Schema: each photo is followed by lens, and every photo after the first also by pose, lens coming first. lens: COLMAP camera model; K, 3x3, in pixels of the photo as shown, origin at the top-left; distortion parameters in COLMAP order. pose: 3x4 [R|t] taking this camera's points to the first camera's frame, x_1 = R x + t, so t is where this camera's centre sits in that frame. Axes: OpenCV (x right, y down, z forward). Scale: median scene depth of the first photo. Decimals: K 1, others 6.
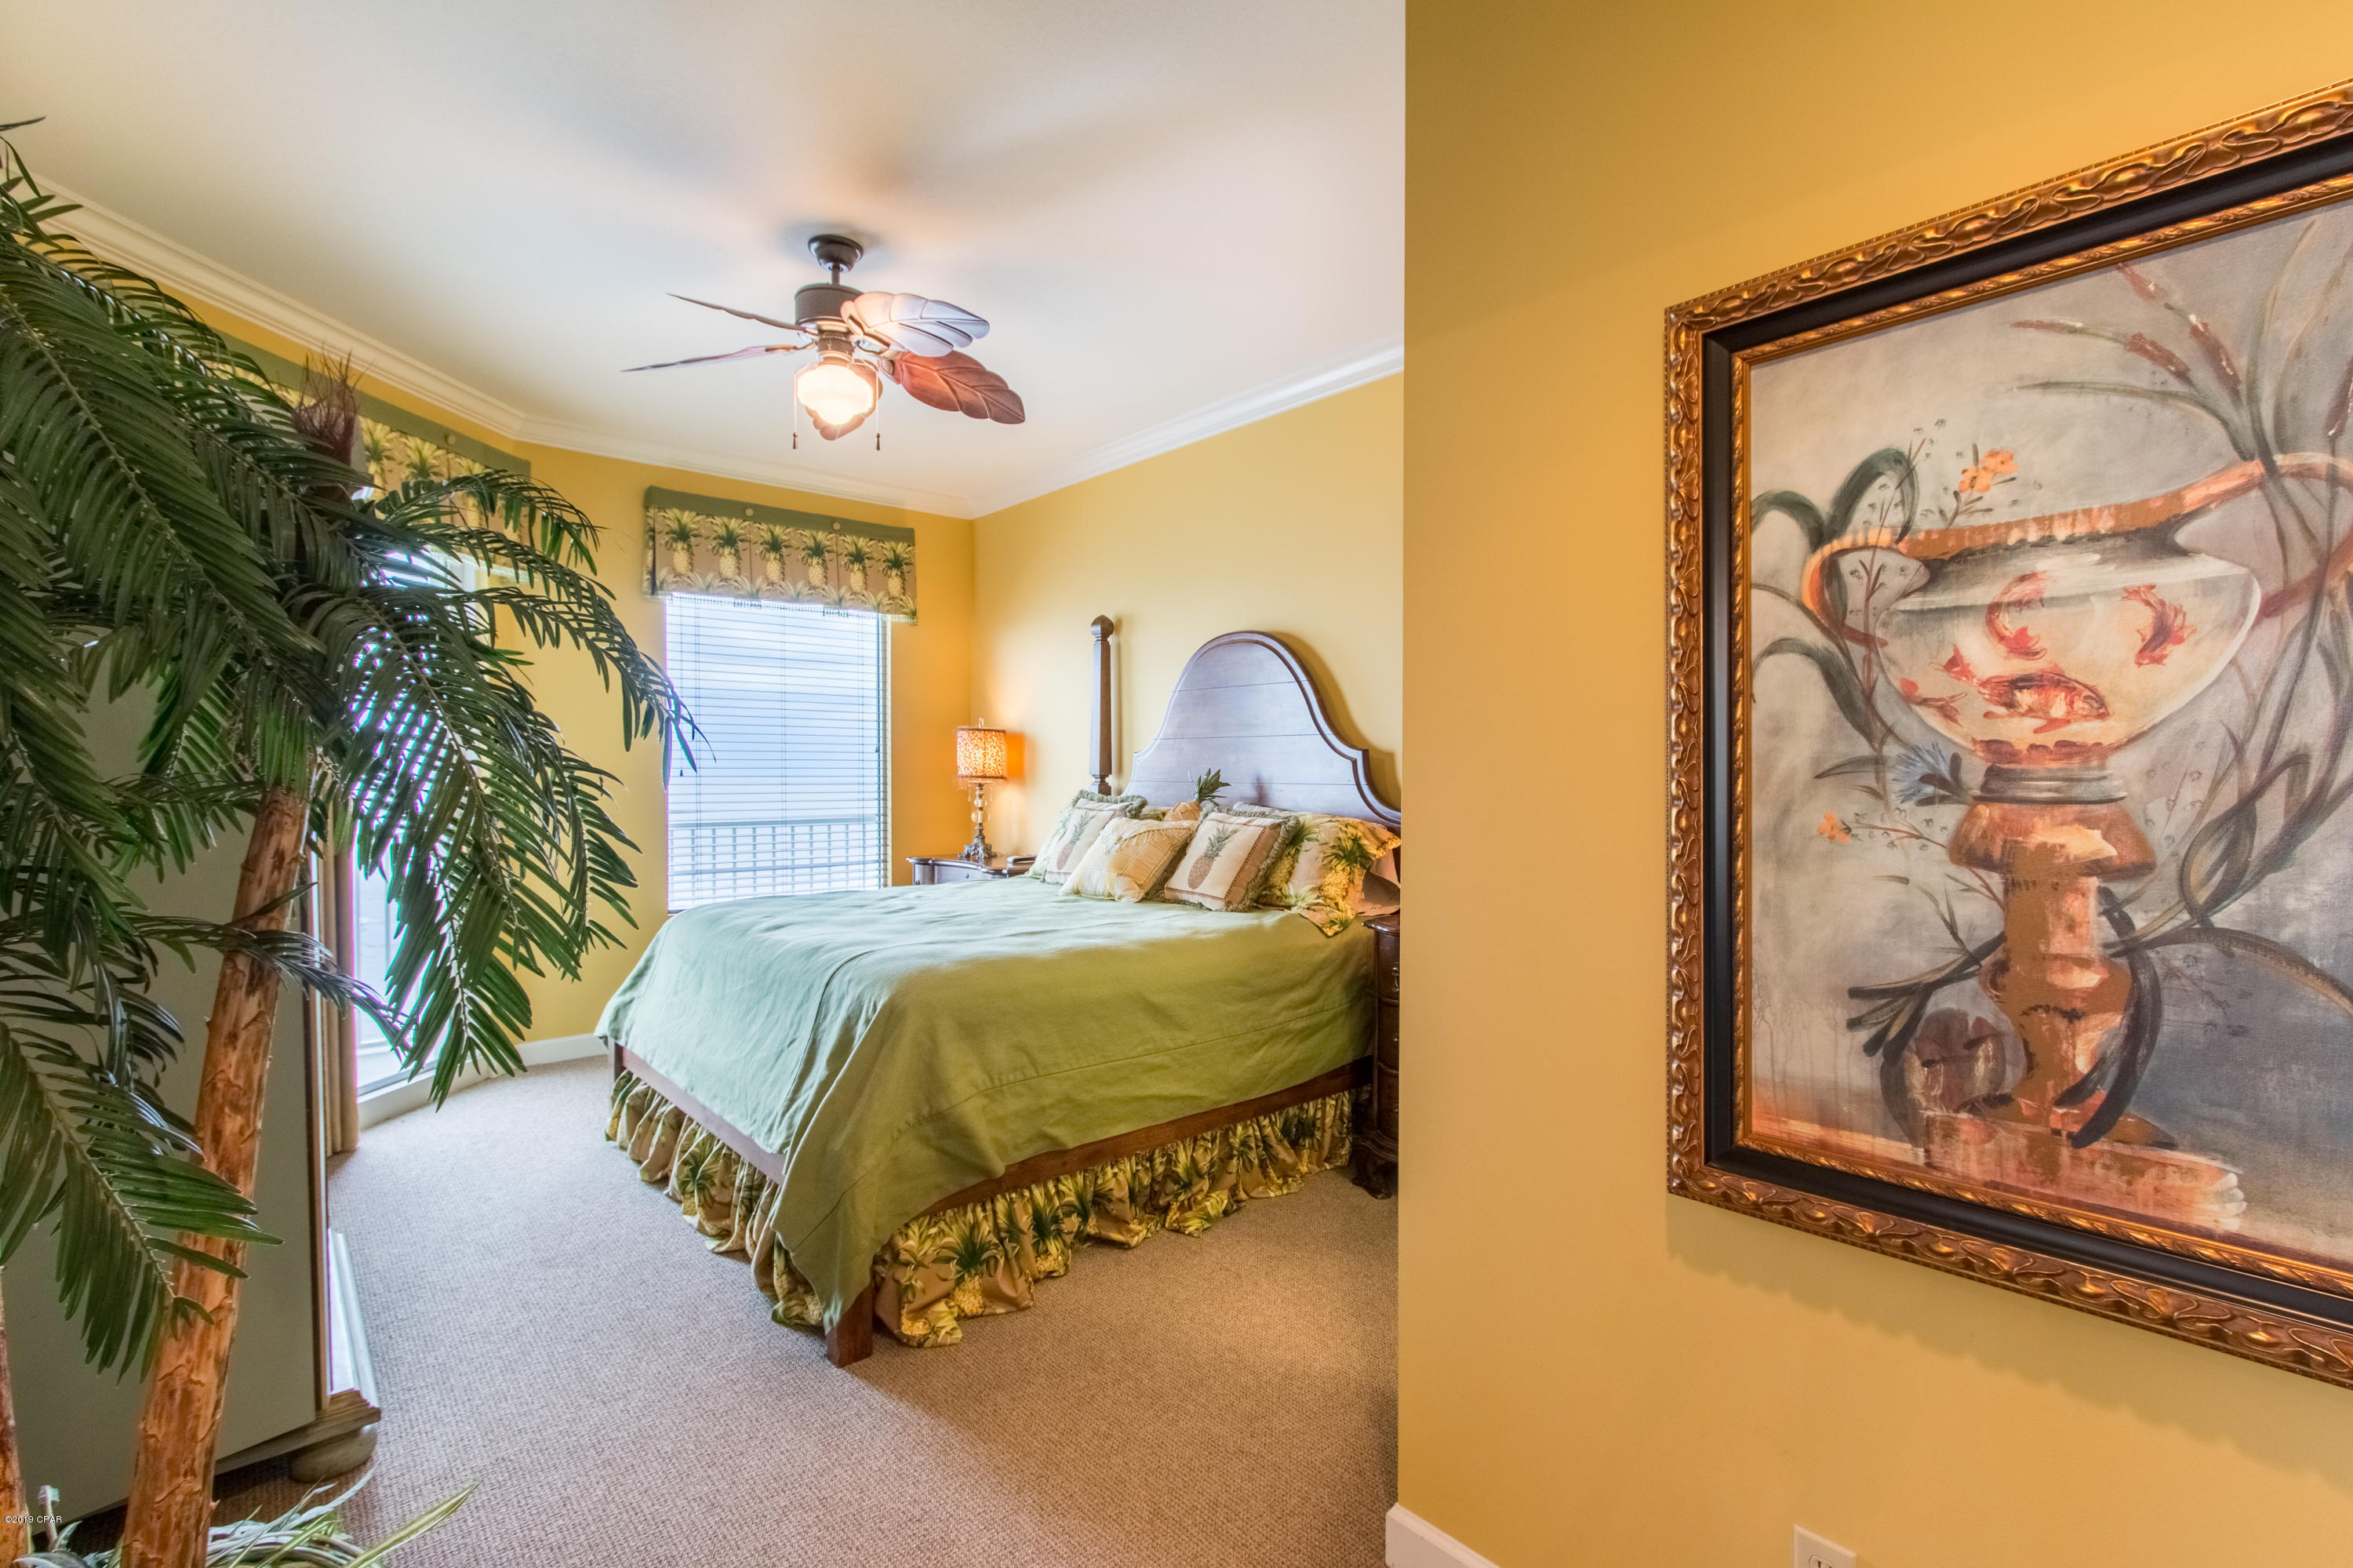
lens RADIAL K [[1075.1, 0, 1179.4], [0, 1075.1, 785.5], [0, 0, 1]] dist [0.003583, -0.002176]
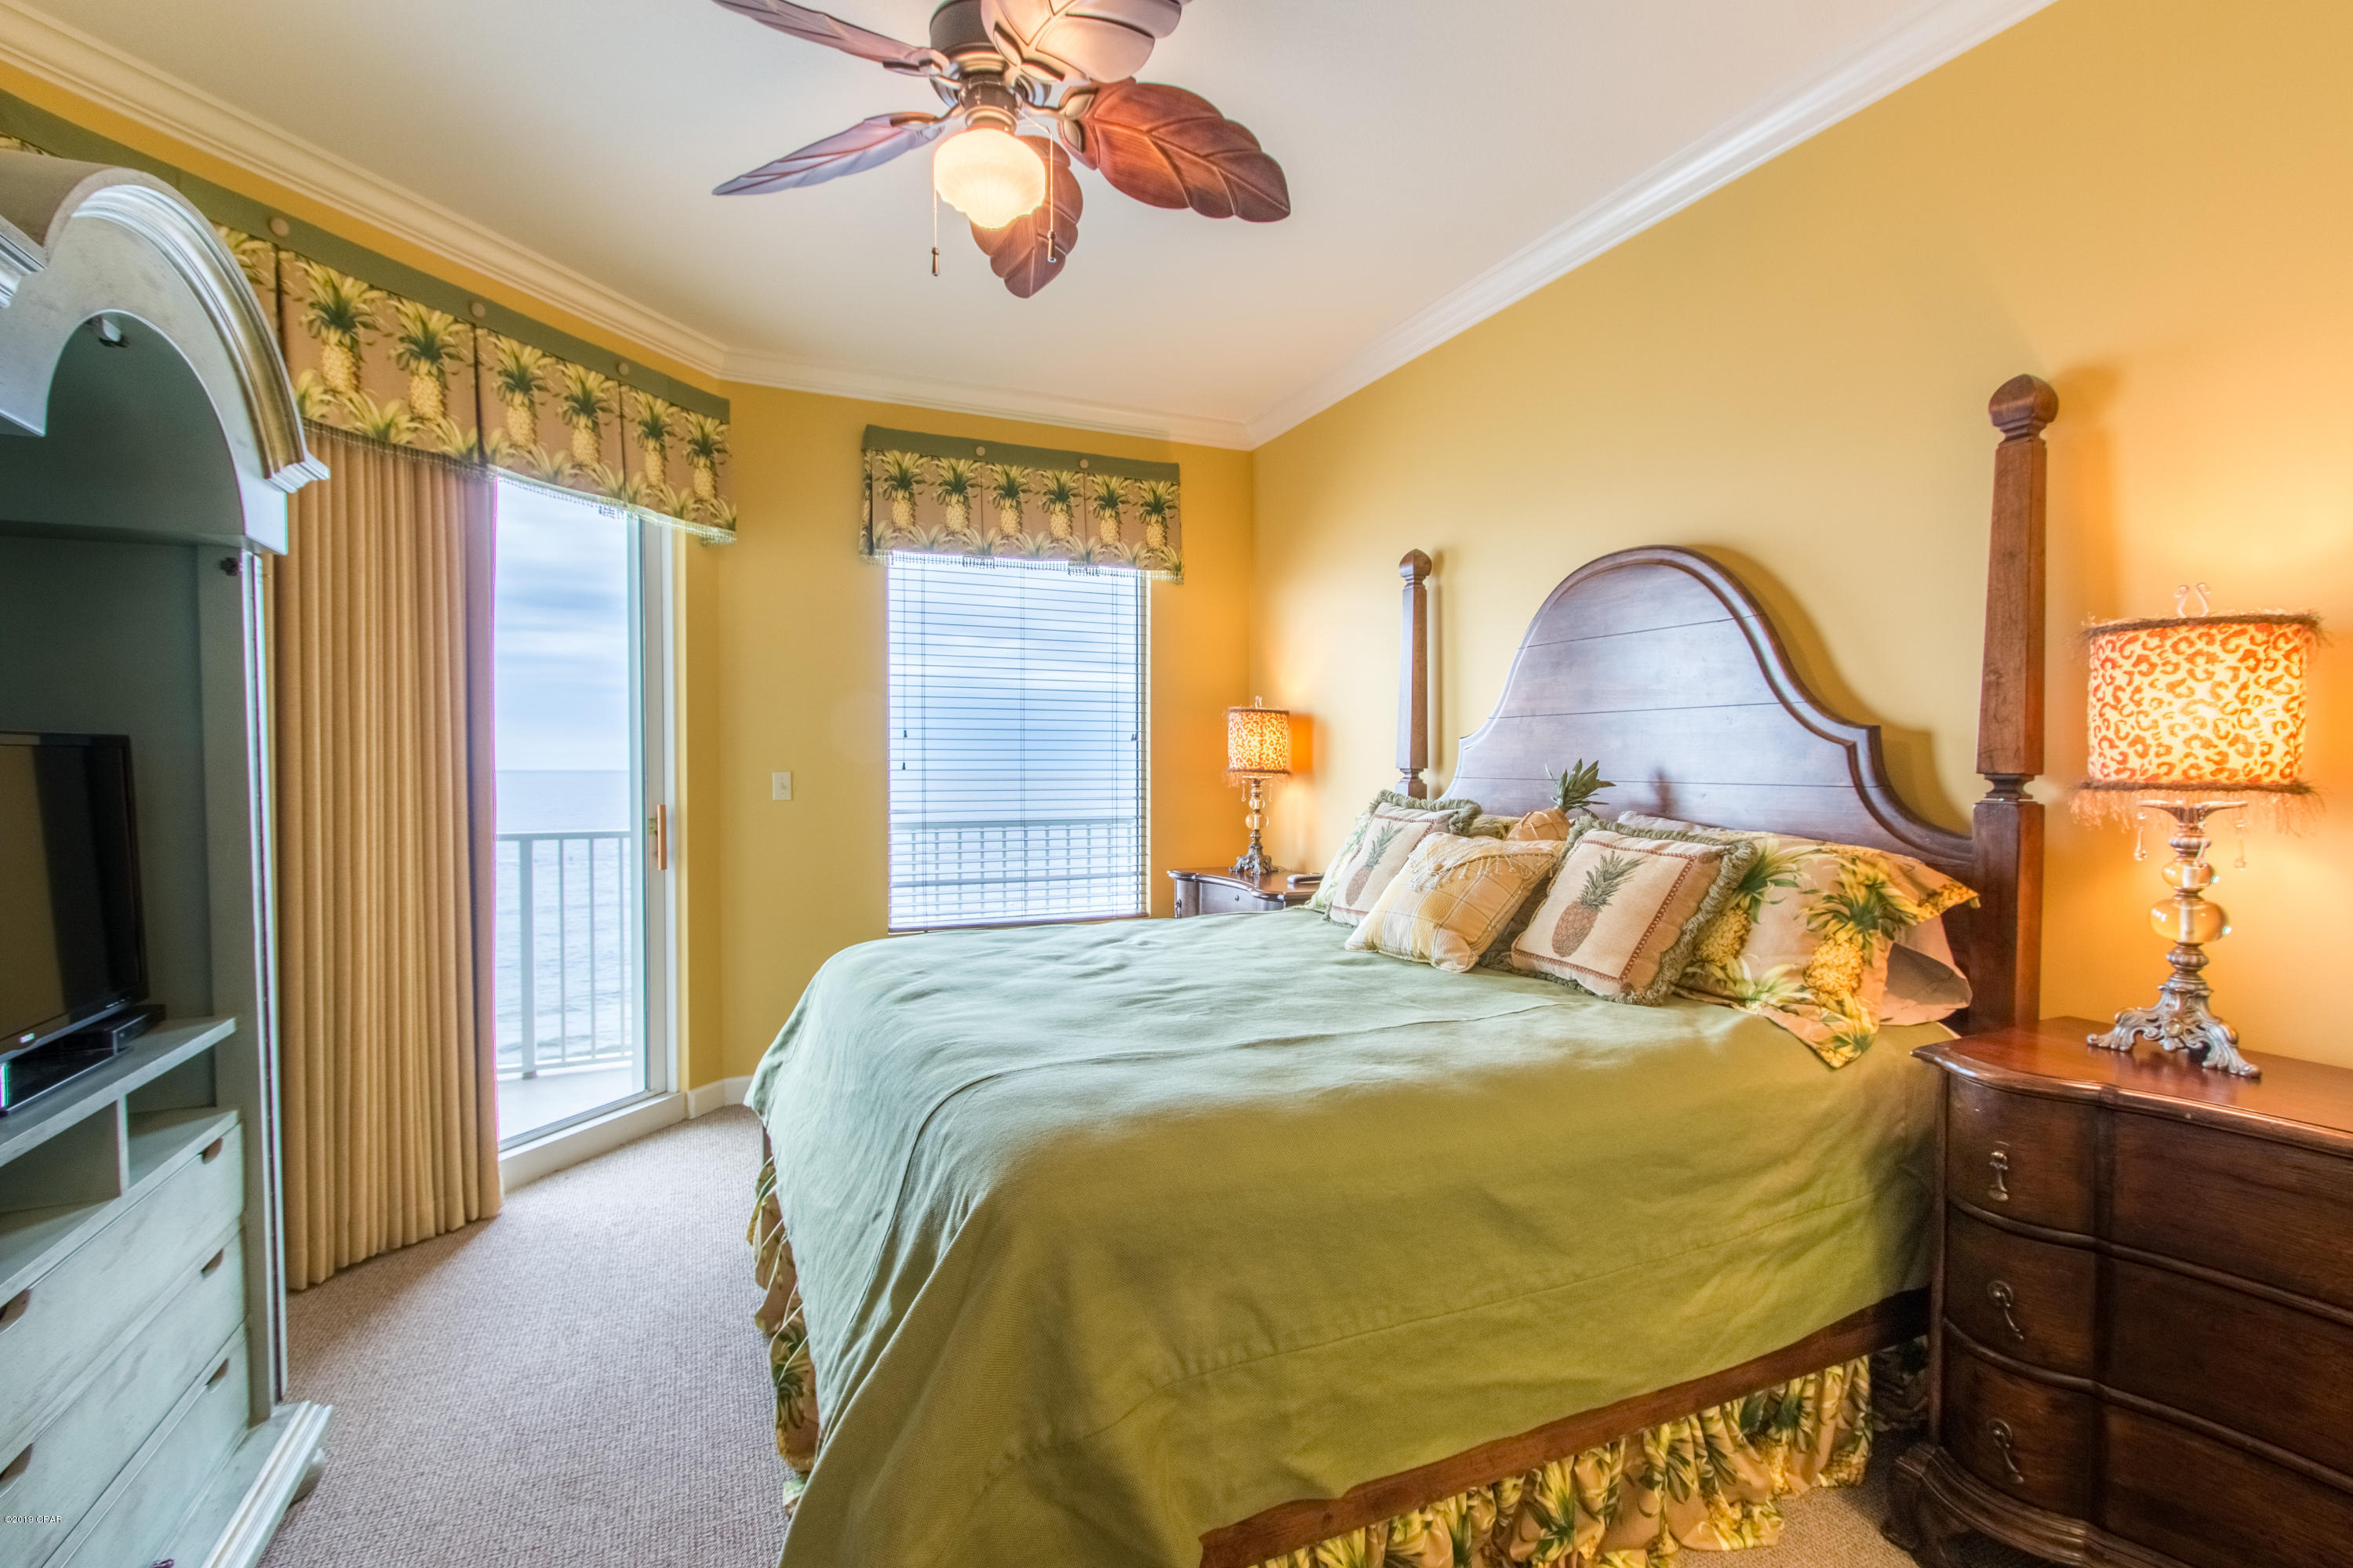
lens RADIAL K [[1075.1, 0, 1173.8], [0, 1075.1, 790.6], [0, 0, 1]] dist [0.003583, -0.002176]
pose [[0.956616, 0.007059, -0.291266, -0.020950], [-0.003545, 0.999914, 0.012590, -0.005177], [0.291330, -0.011012, 0.956559, 0.353086]]
